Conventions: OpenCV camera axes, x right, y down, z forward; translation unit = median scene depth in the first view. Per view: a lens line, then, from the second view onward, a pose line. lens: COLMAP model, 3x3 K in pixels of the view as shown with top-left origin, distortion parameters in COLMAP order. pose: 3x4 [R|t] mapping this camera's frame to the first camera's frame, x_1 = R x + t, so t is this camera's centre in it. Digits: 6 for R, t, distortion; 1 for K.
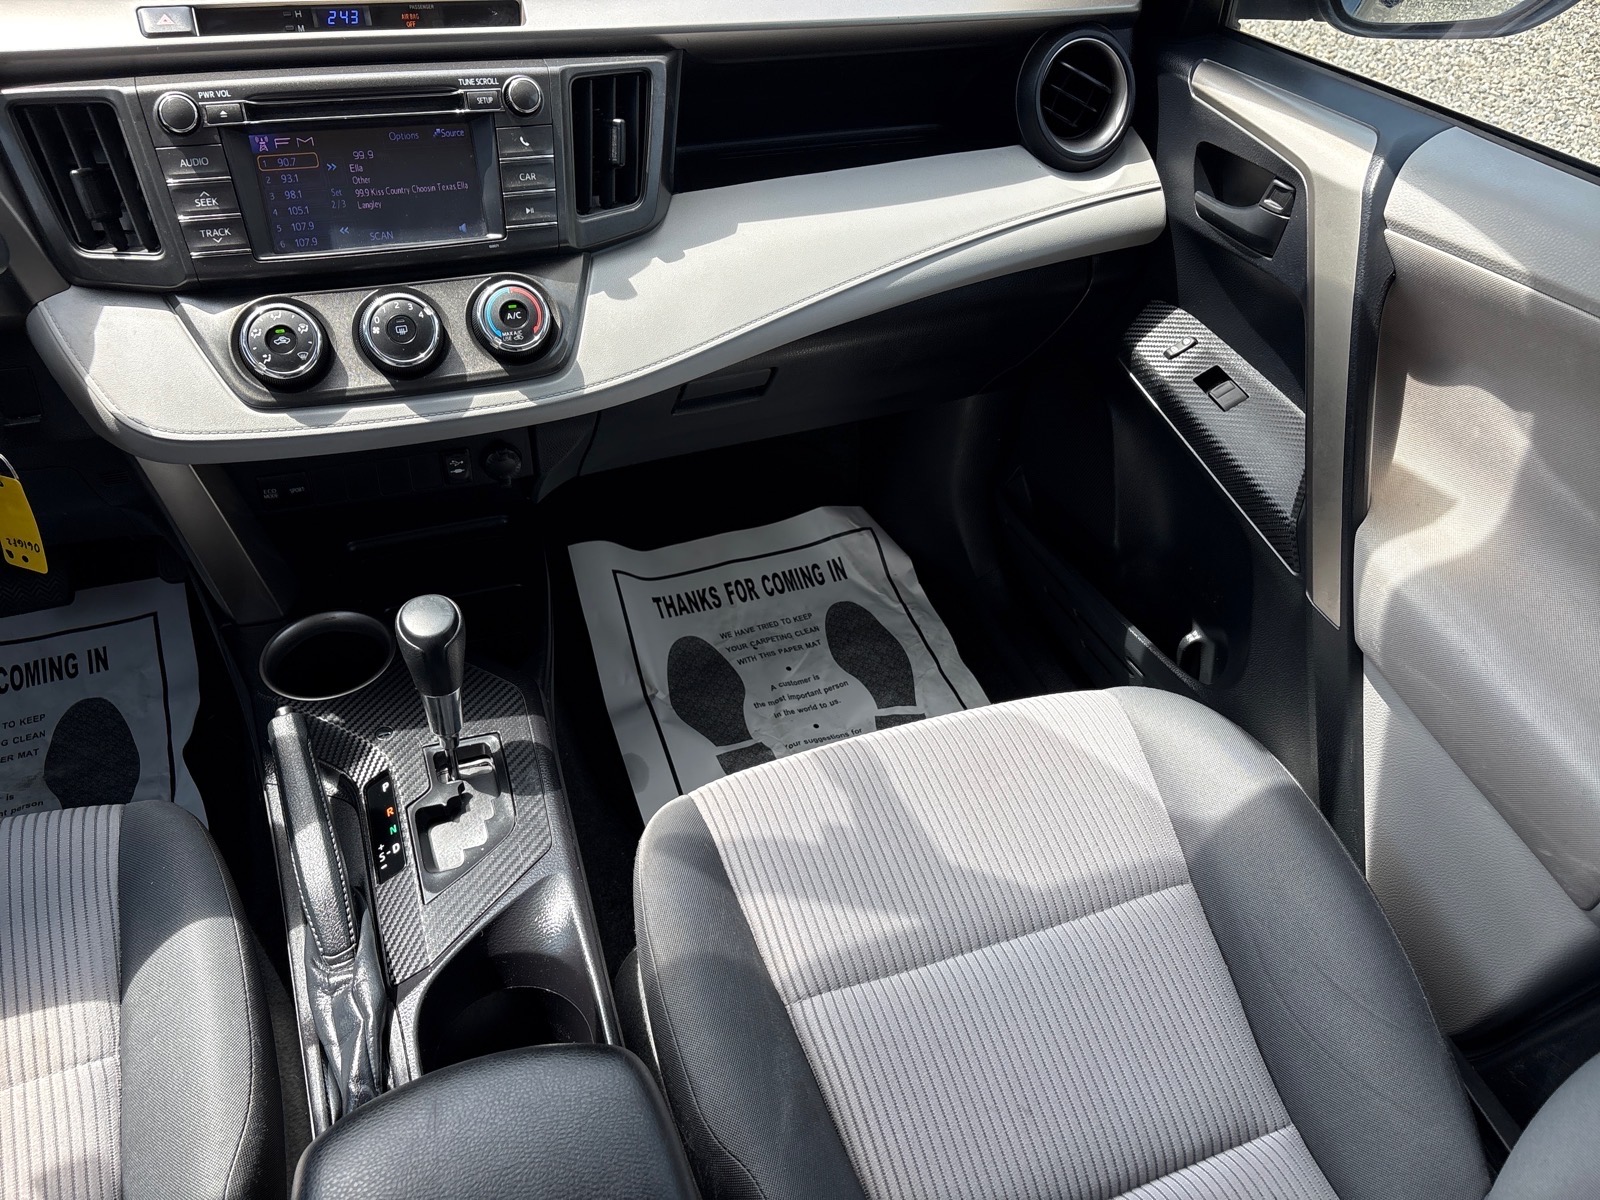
lens RADIAL K [[1201.8, 0, 800.0], [0, 1201.8, 600.0], [0, 0, 1]] dist [0.012040, -0.005930]
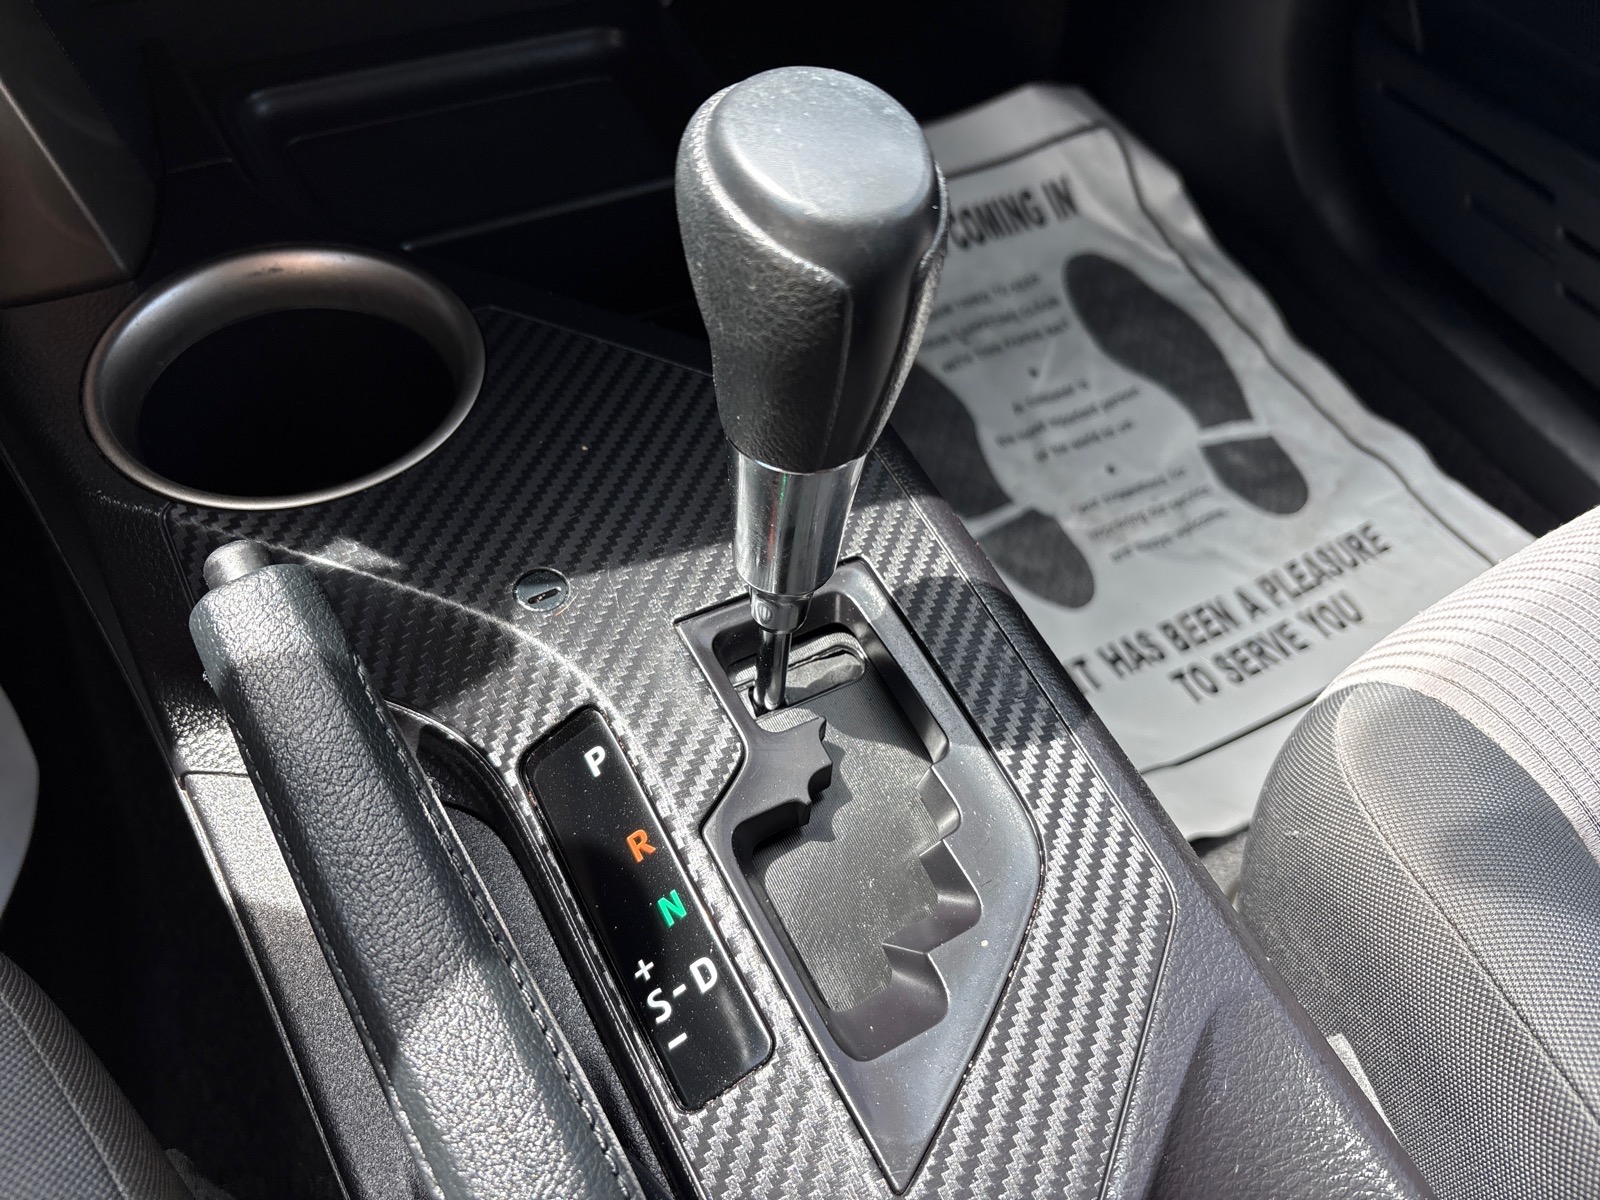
lens RADIAL K [[1264.0, 0, 800.0], [0, 1264.0, 600.0], [0, 0, 1]] dist [0.005774, 0.001228]
pose [[0.988874, -0.089409, 0.118886, -0.342357], [0.062610, 0.975137, 0.212574, 0.047997], [-0.134936, -0.202765, 0.969886, 0.709168]]
